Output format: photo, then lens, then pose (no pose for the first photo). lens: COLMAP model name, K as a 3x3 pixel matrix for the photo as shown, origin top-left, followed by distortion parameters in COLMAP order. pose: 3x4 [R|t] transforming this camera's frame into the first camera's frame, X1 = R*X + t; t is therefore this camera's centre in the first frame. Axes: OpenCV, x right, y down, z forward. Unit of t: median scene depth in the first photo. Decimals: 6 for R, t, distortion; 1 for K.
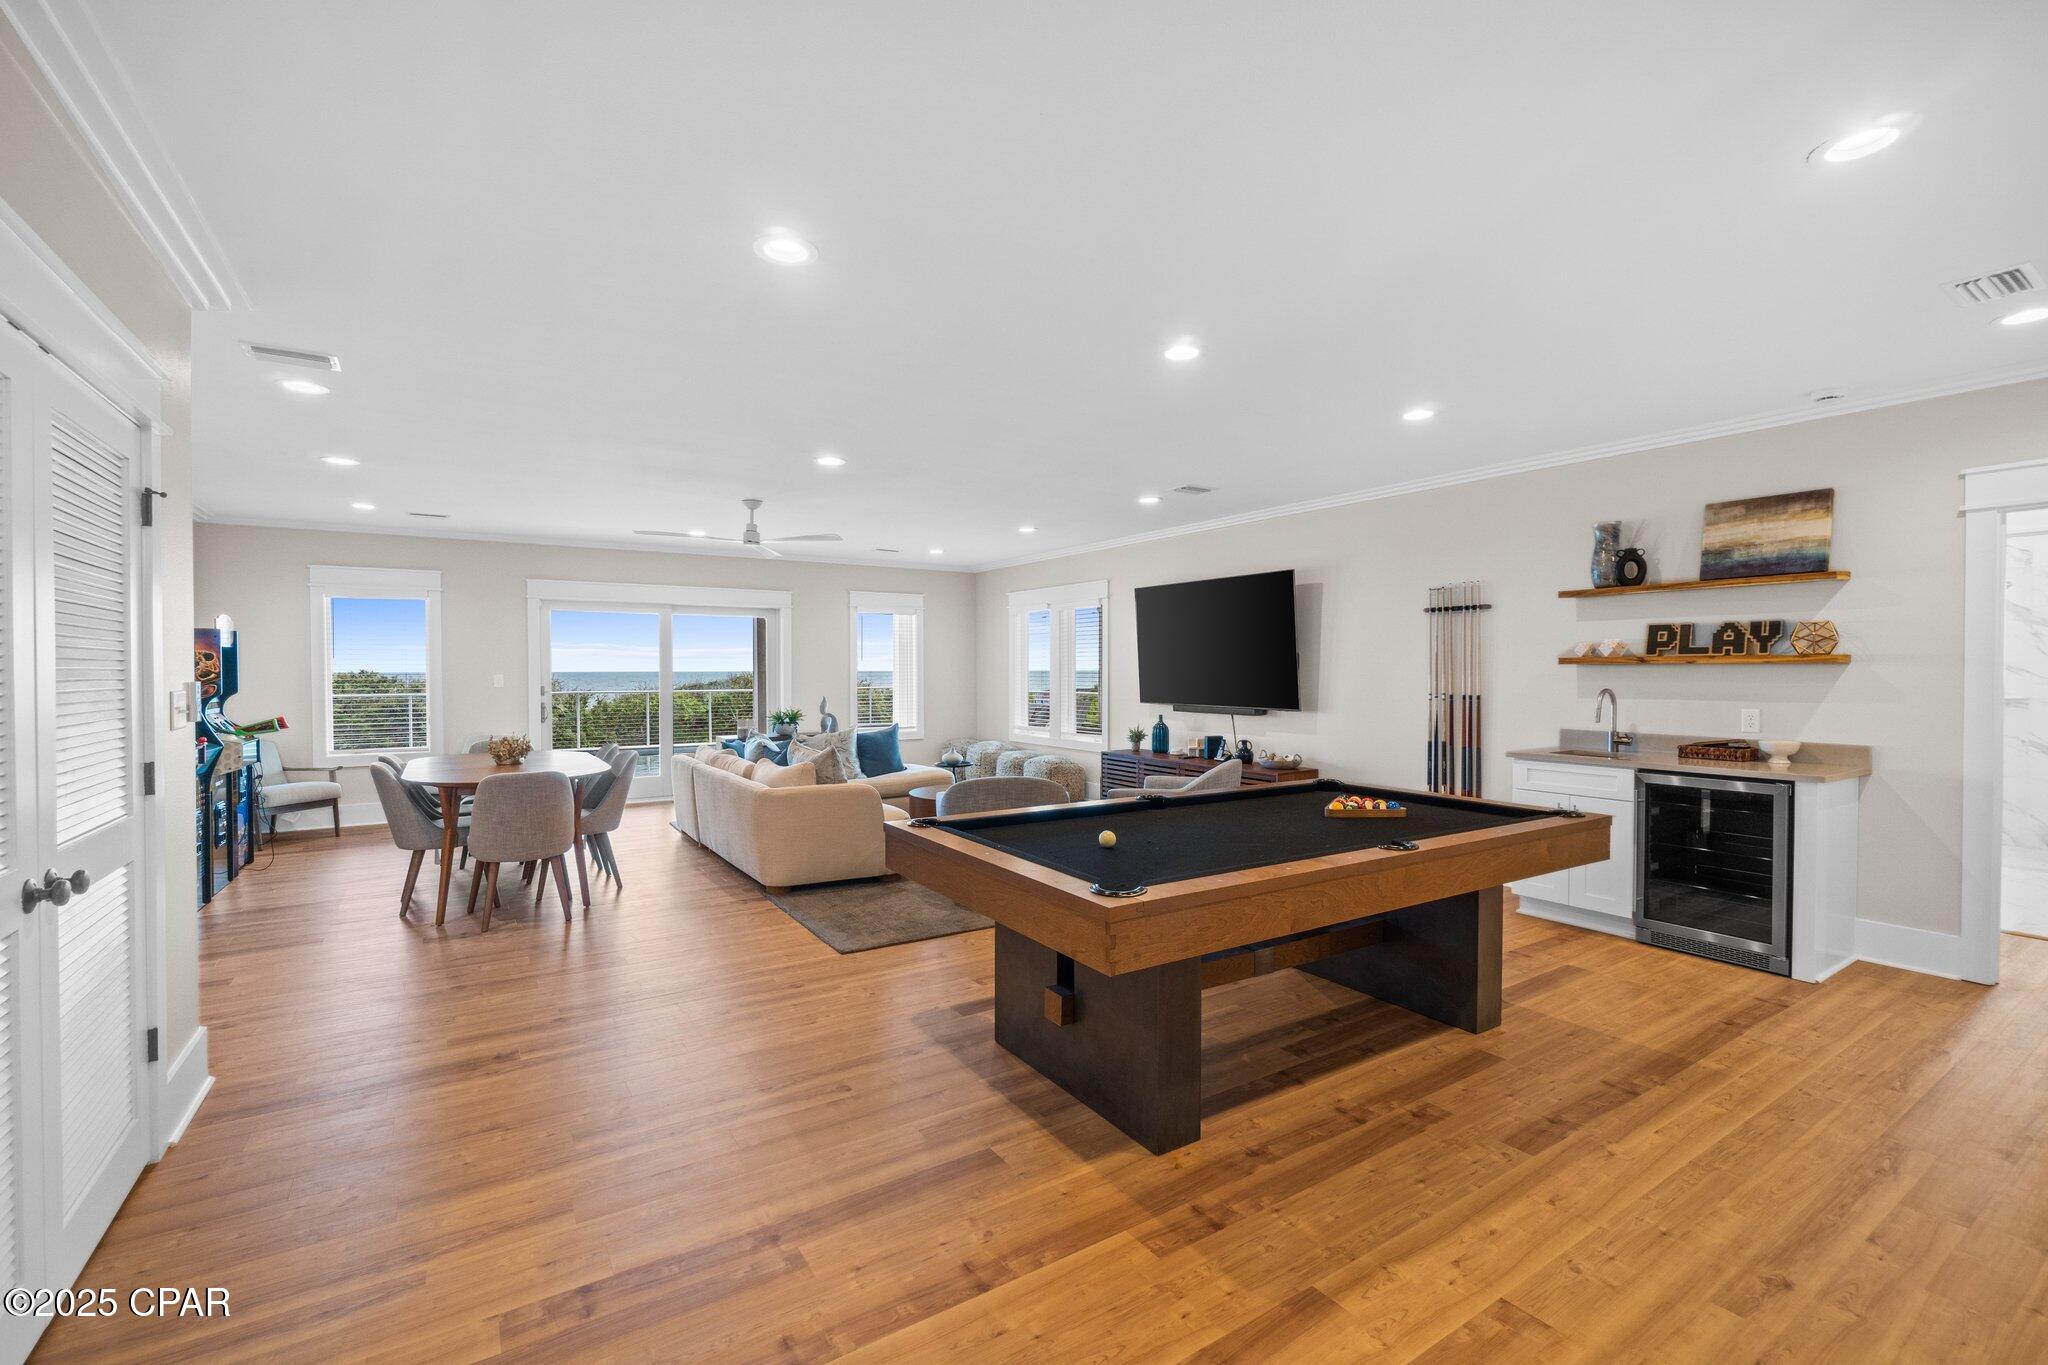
lens RADIAL K [[890.6, 0, 1024.0], [0, 890.6, 682.5], [0, 0, 1]] dist [-0.008322, 0.000470]
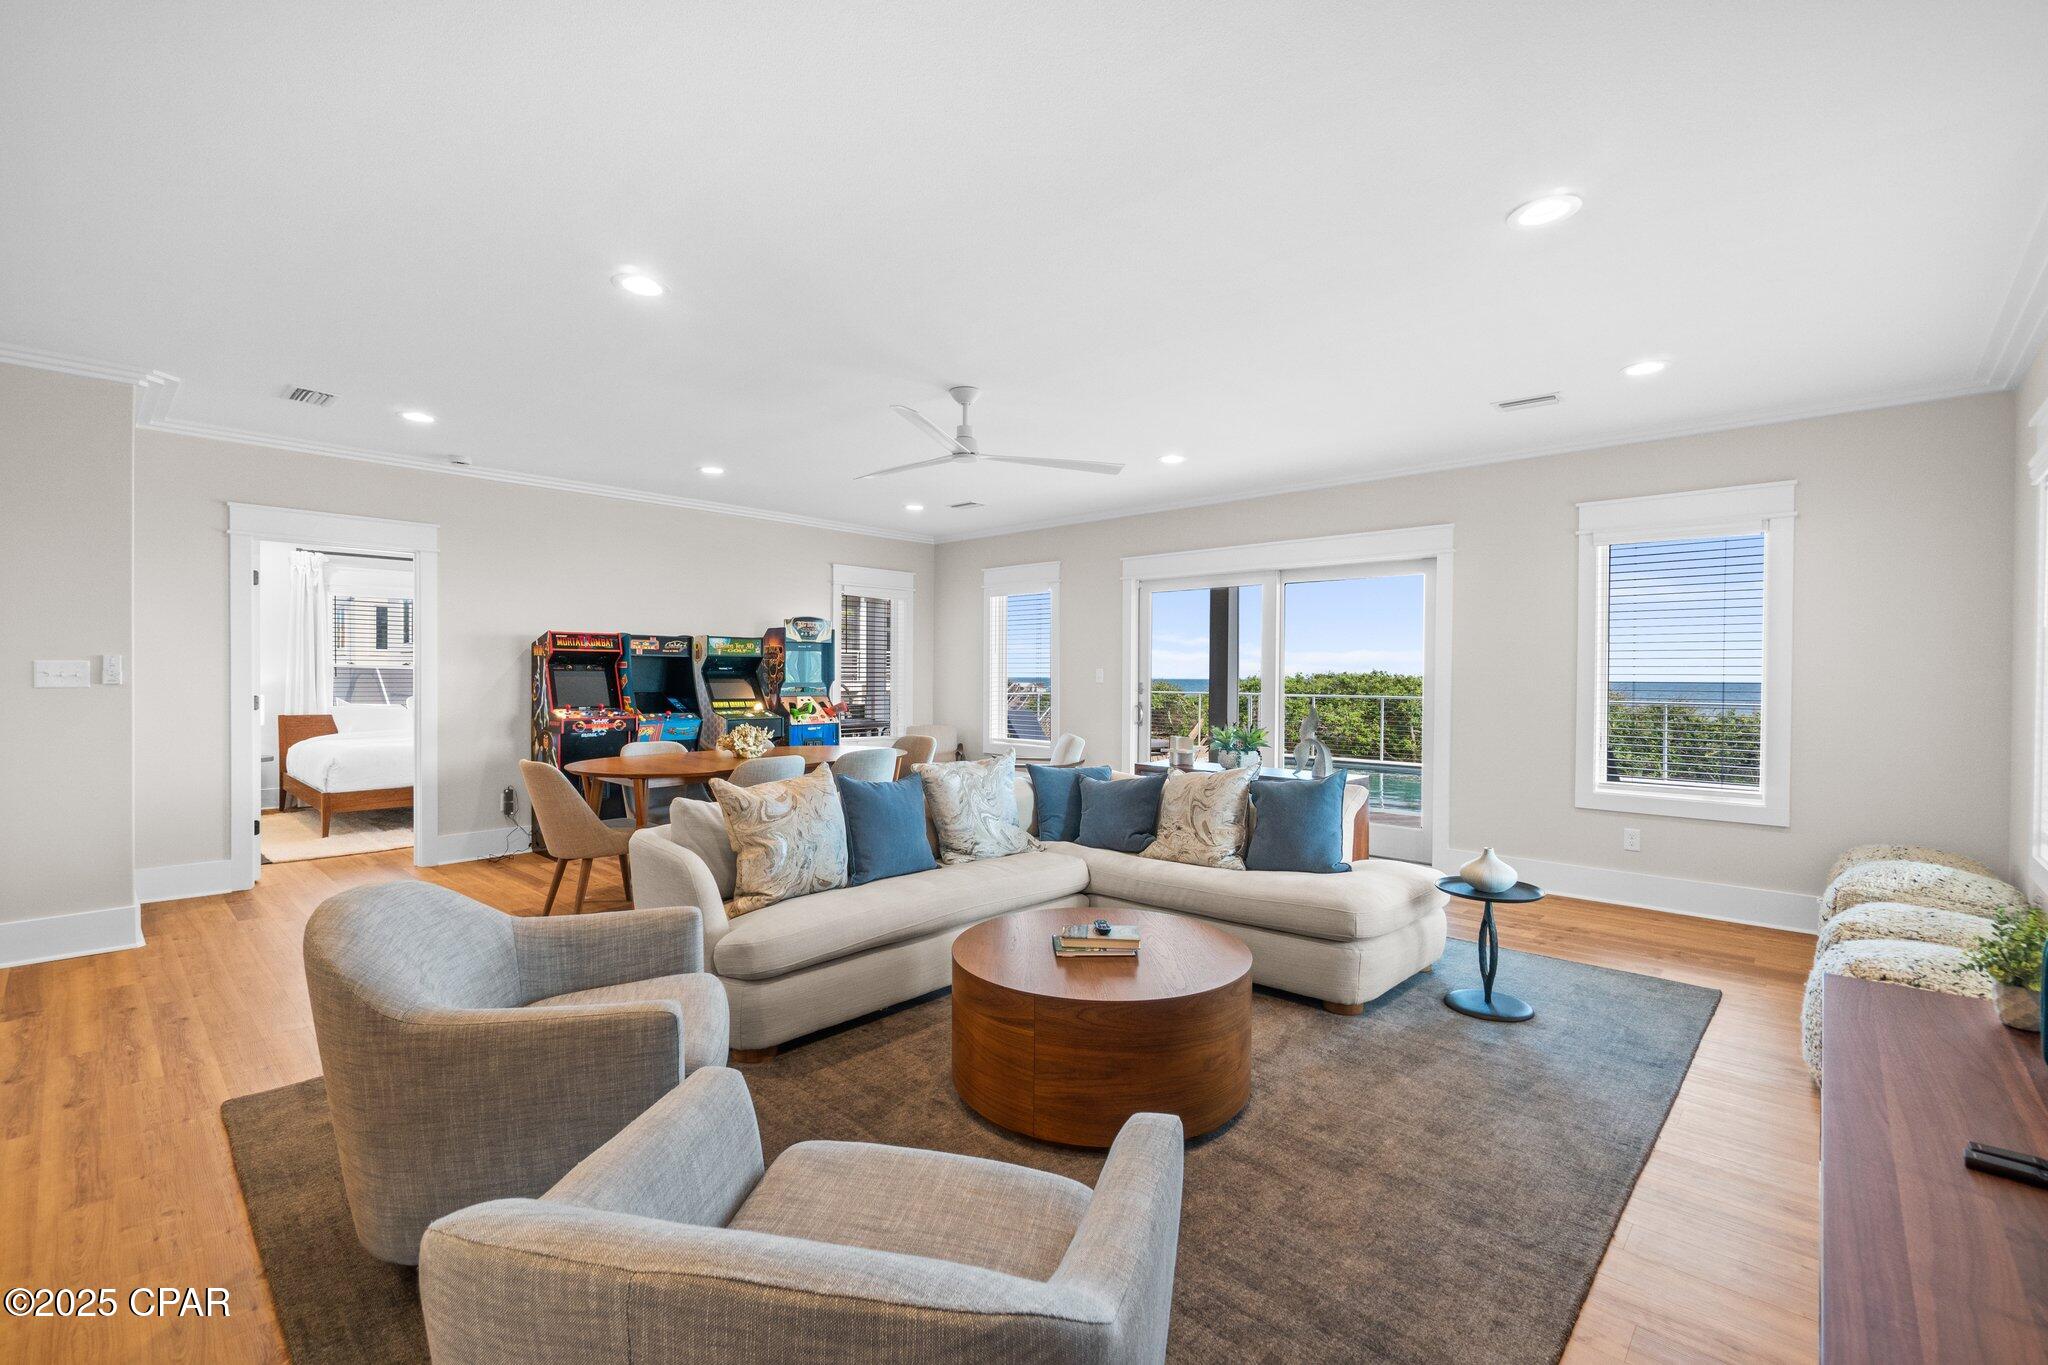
lens RADIAL K [[890.6, 0, 1024.0], [0, 890.6, 682.5], [0, 0, 1]] dist [-0.008322, 0.000470]
pose [[0.238847, 0.010886, -0.970996, 0.716011], [-0.020736, 0.999766, 0.006108, 0.003827], [0.970836, 0.018676, 0.239017, 1.937404]]
